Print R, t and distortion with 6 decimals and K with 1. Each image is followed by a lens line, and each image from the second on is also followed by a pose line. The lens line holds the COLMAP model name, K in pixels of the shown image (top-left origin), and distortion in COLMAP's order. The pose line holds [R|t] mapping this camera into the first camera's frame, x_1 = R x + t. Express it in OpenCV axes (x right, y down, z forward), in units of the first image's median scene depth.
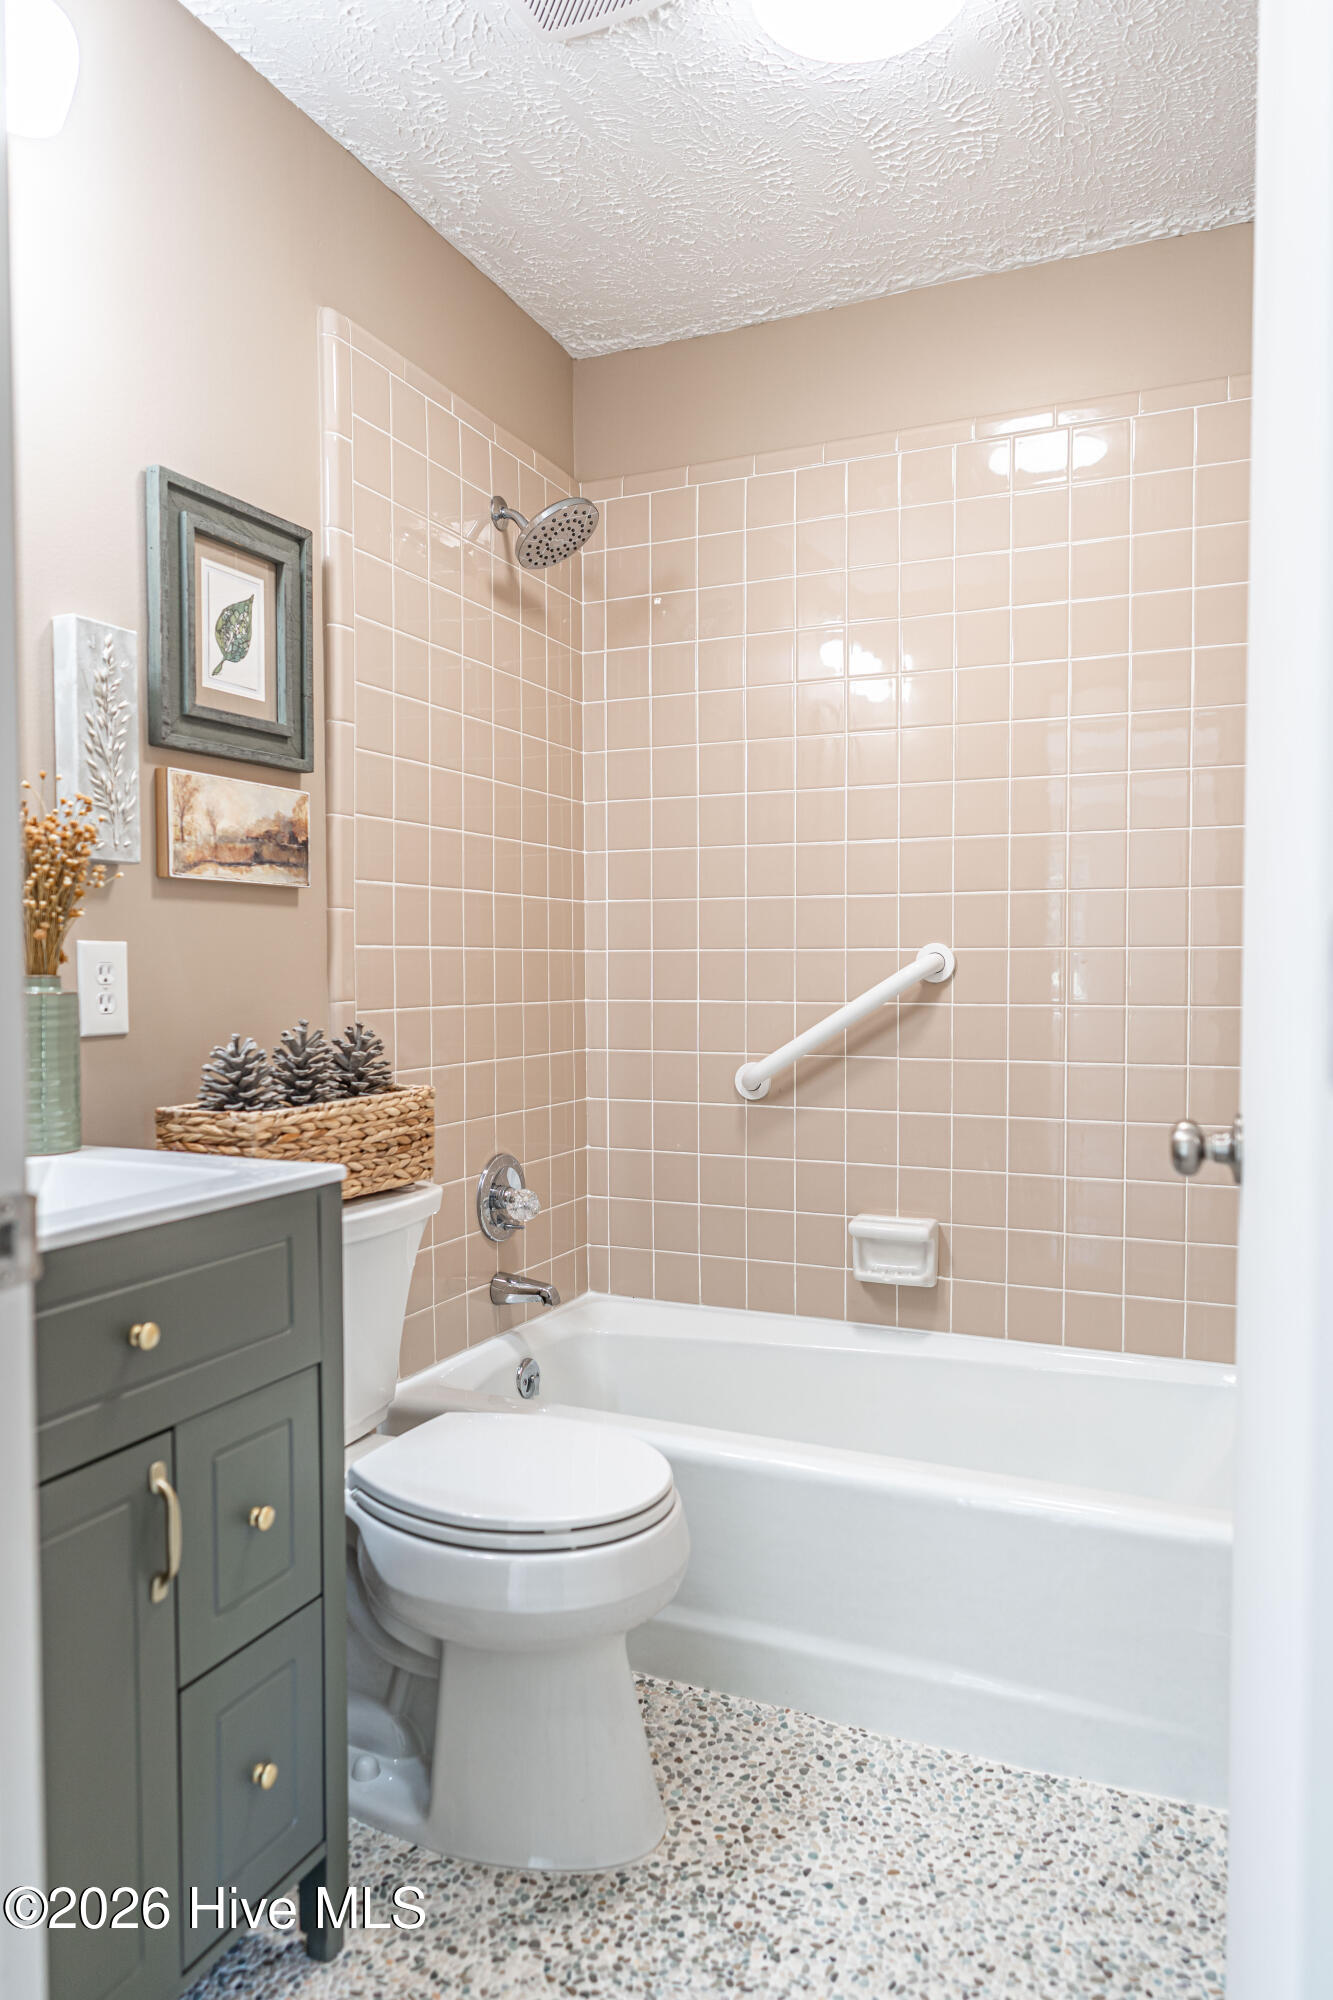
lens RADIAL K [[1349.6, 0, 666.5], [0, 1349.6, 1000.0], [0, 0, 1]] dist [0.076705, -0.001426]
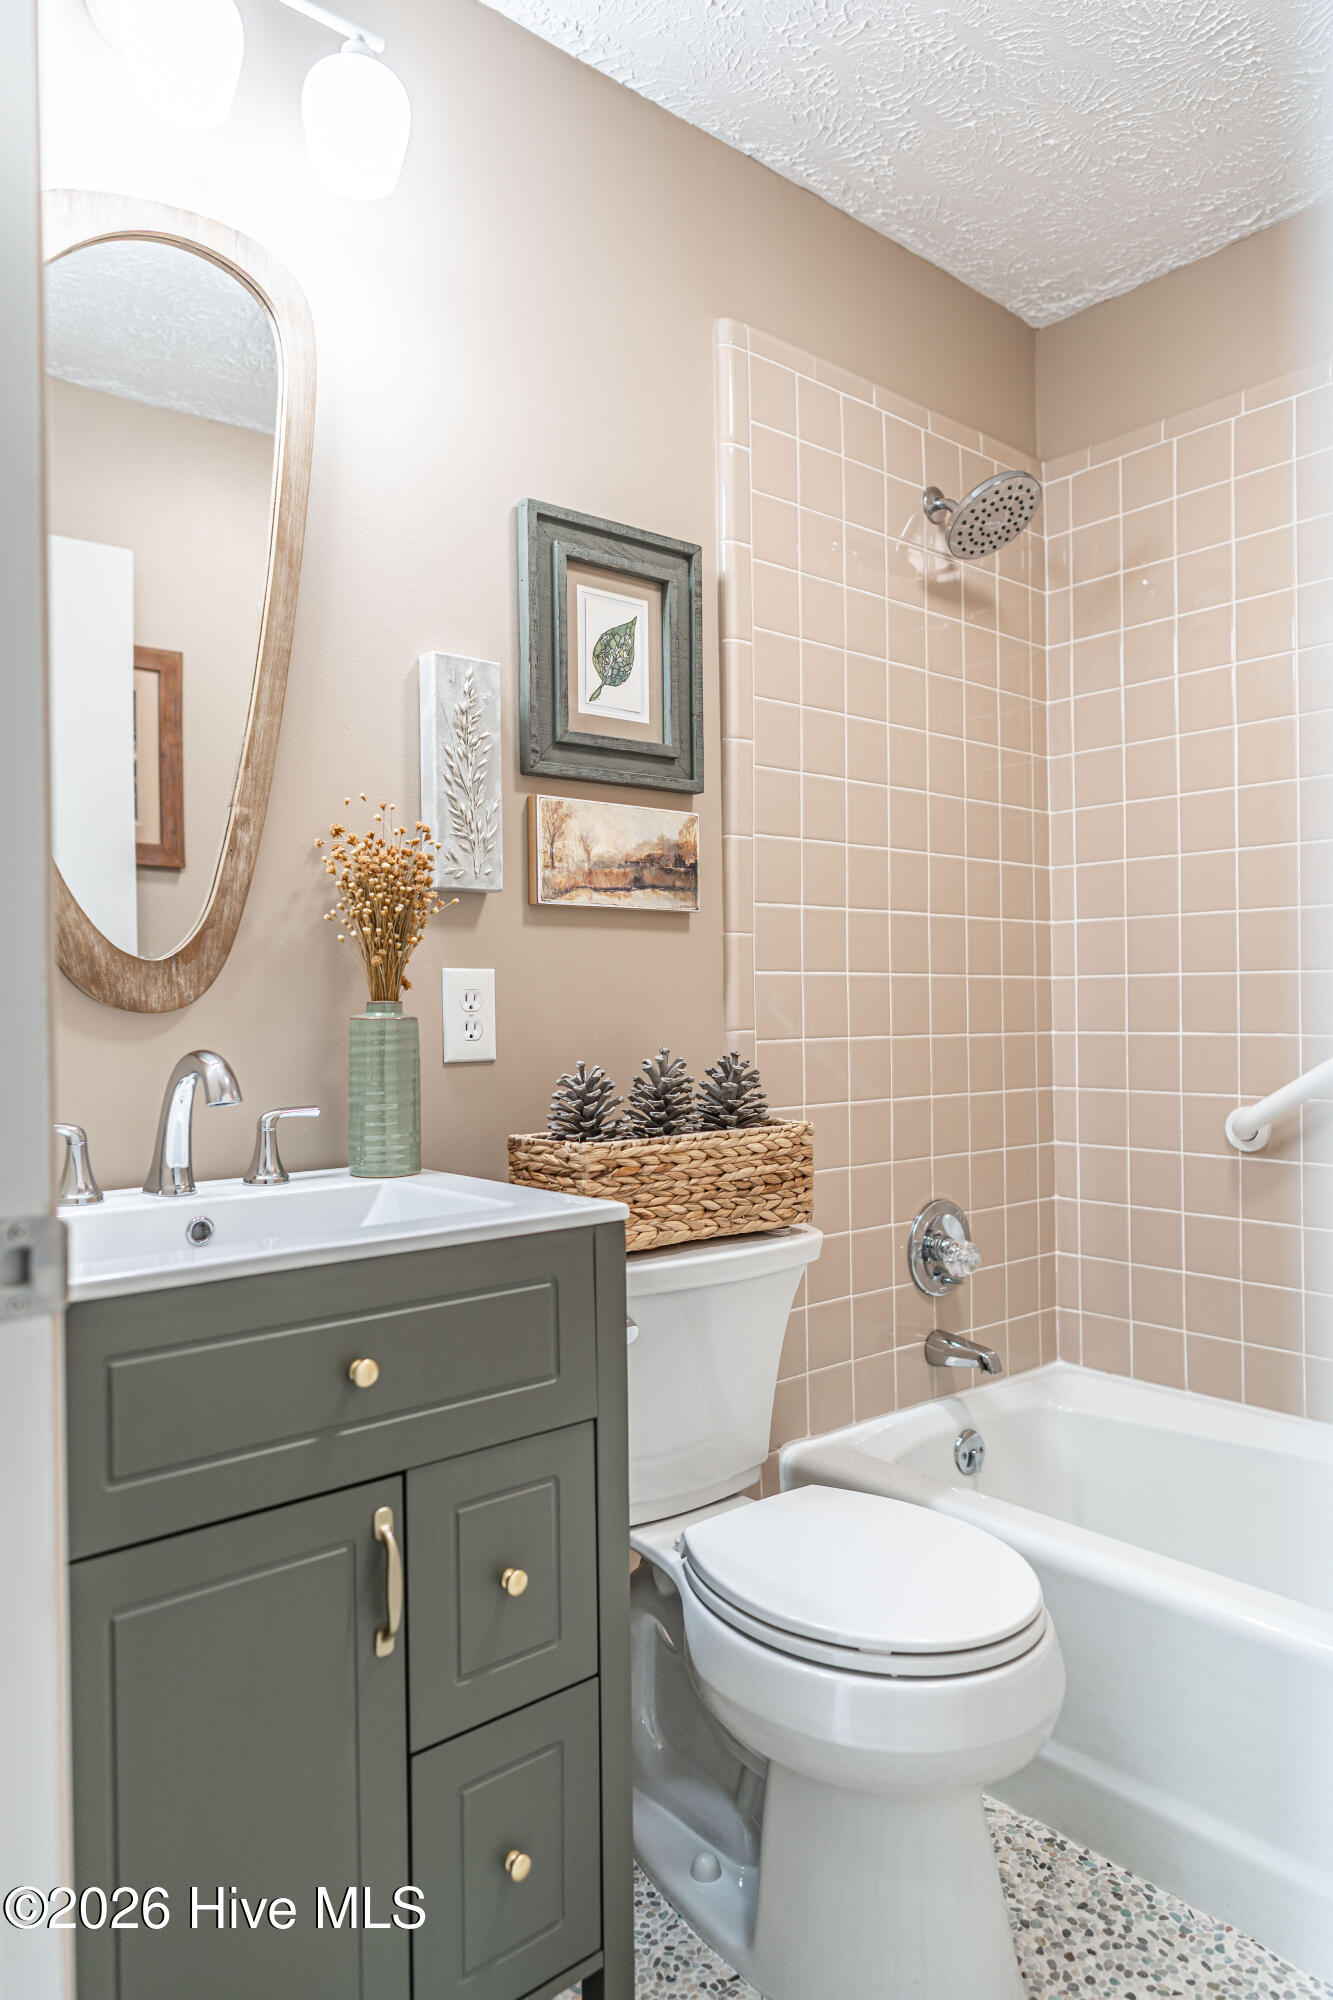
lens RADIAL K [[1345.0, 0, 705.1], [0, 1345.0, 1001.3], [0, 0, 1]] dist [0.050883, 0.004122]
pose [[0.917542, -0.008435, -0.397550, 0.123980], [-0.002596, 0.999627, -0.027200, 0.006809], [0.397631, 0.025989, 0.917177, 0.129579]]
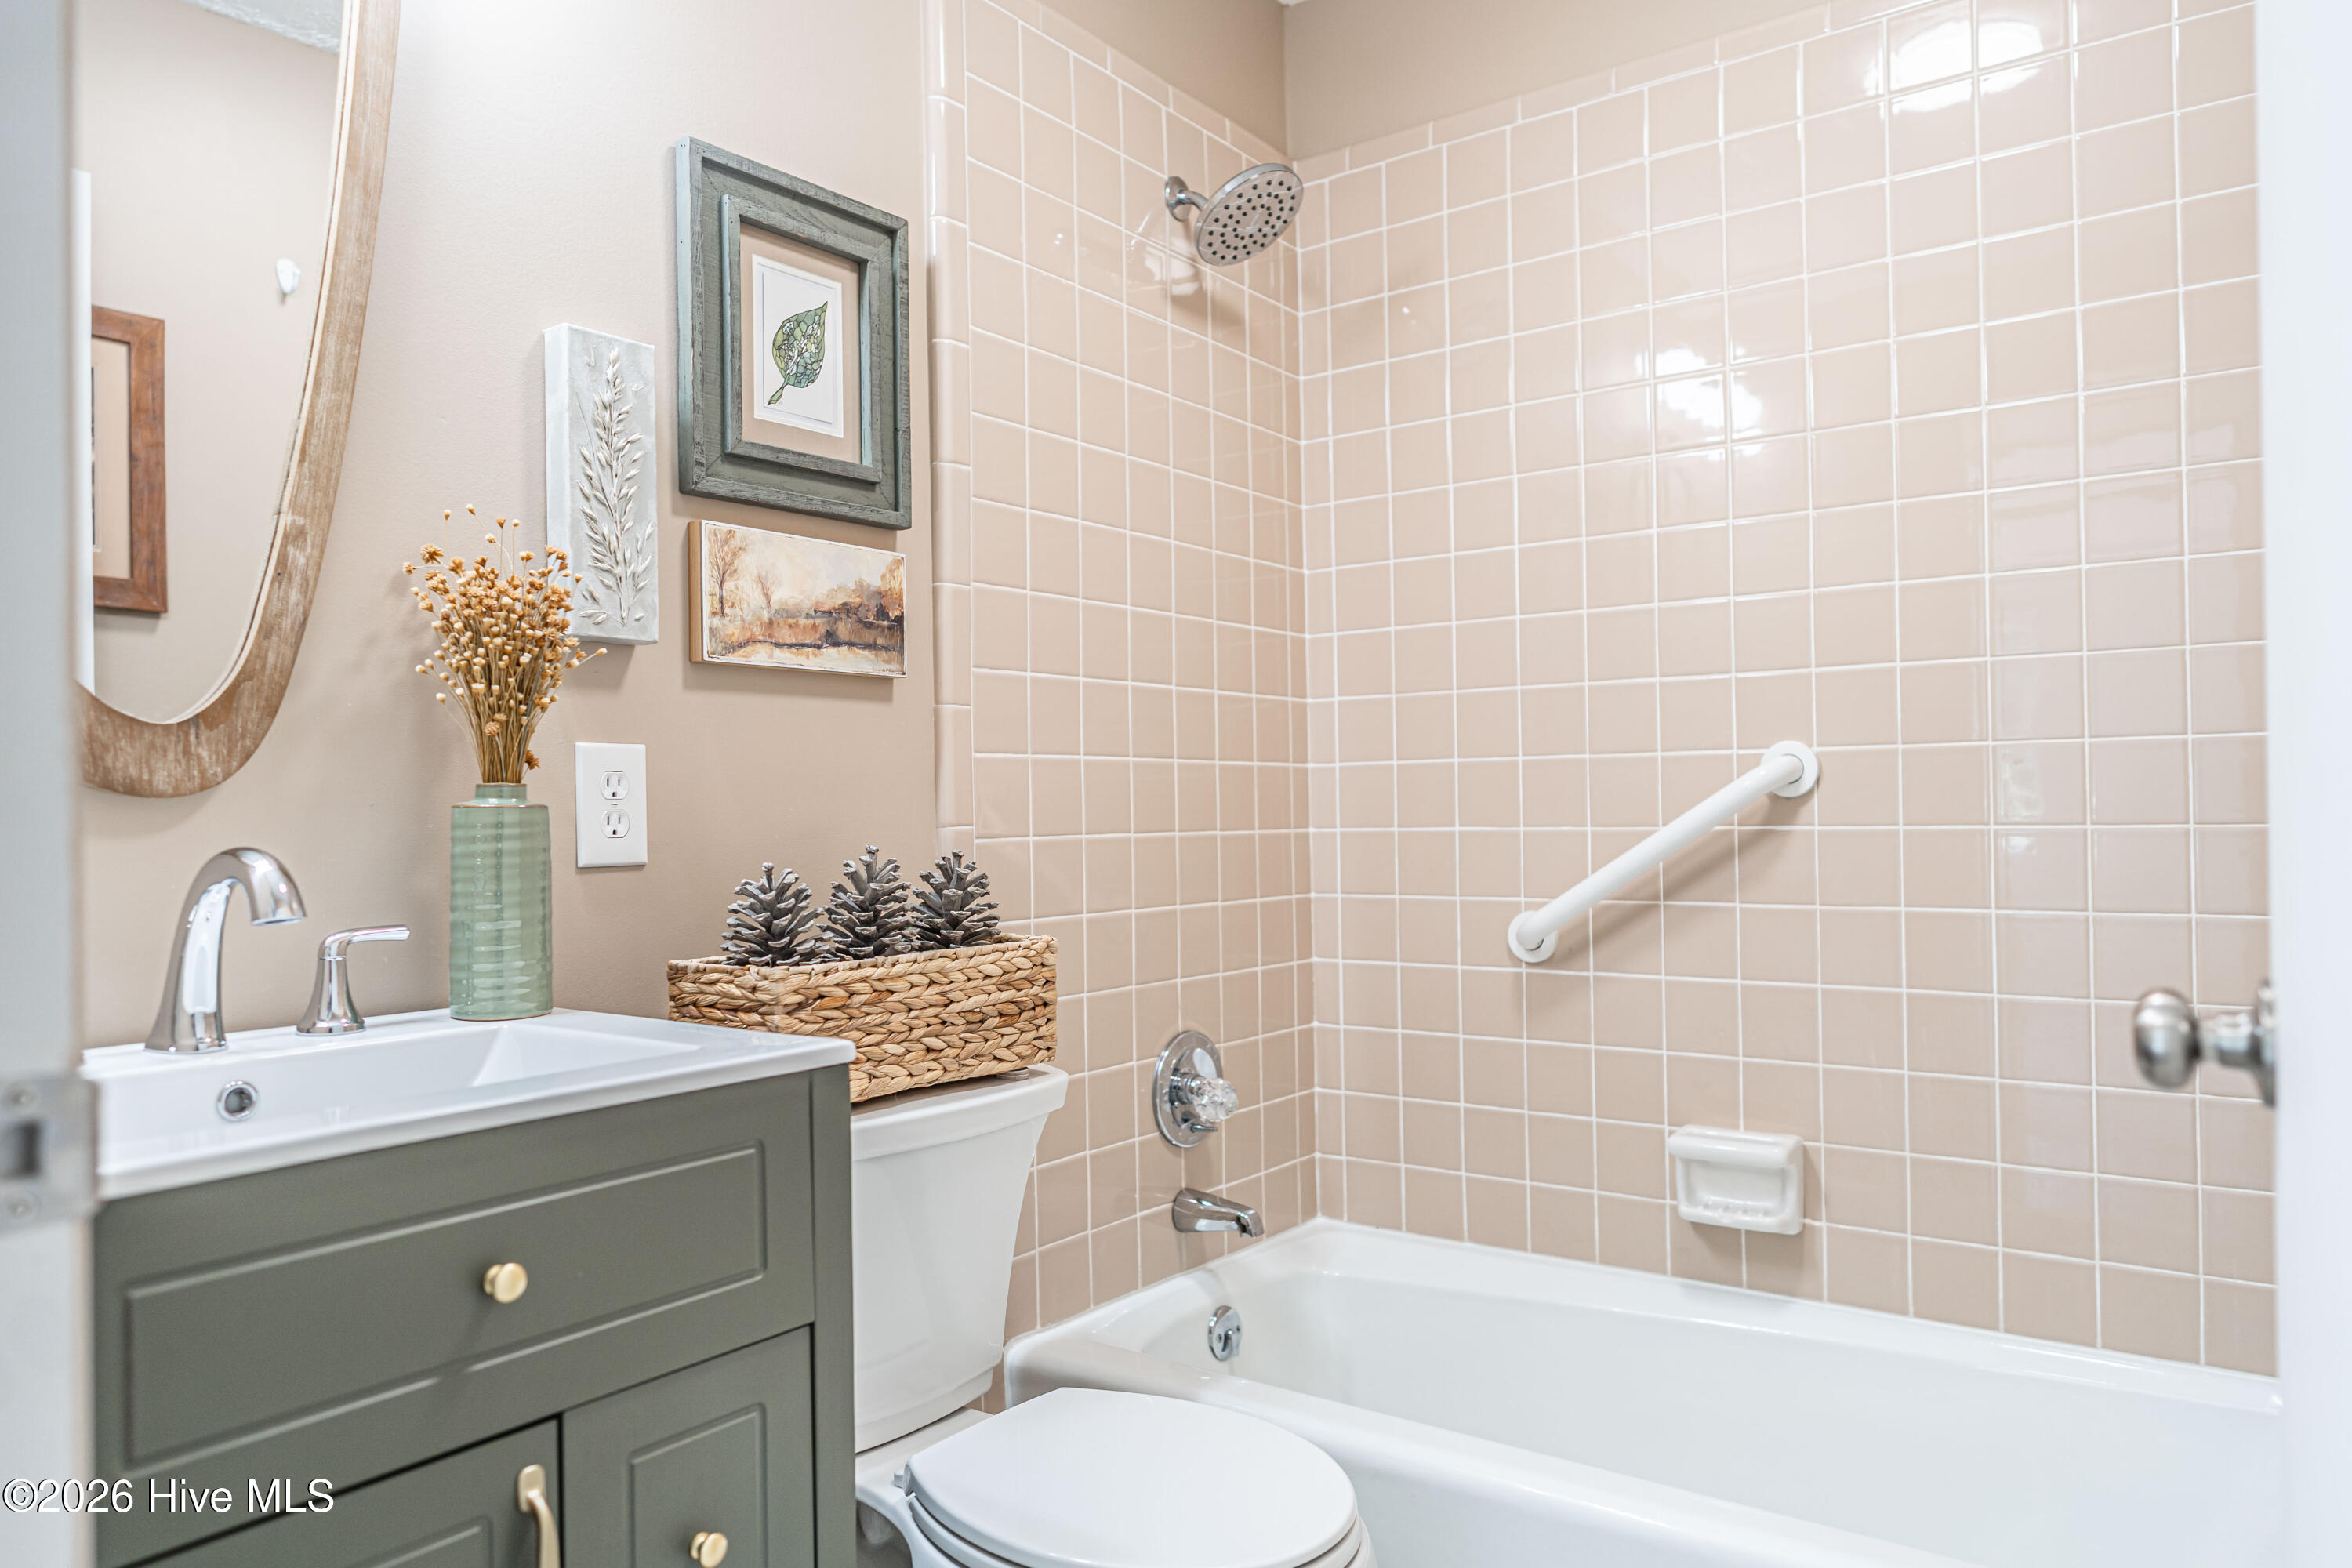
lens RADIAL K [[1605.6, 0, 1176.0], [0, 1605.6, 784.0], [0, 0, 1]] dist [0.044050, 0.006039]
pose [[0.979449, -0.015199, -0.201119, 0.070899], [0.007012, 0.999120, -0.041354, 0.016775], [0.201571, 0.039094, 0.978693, 0.145926]]
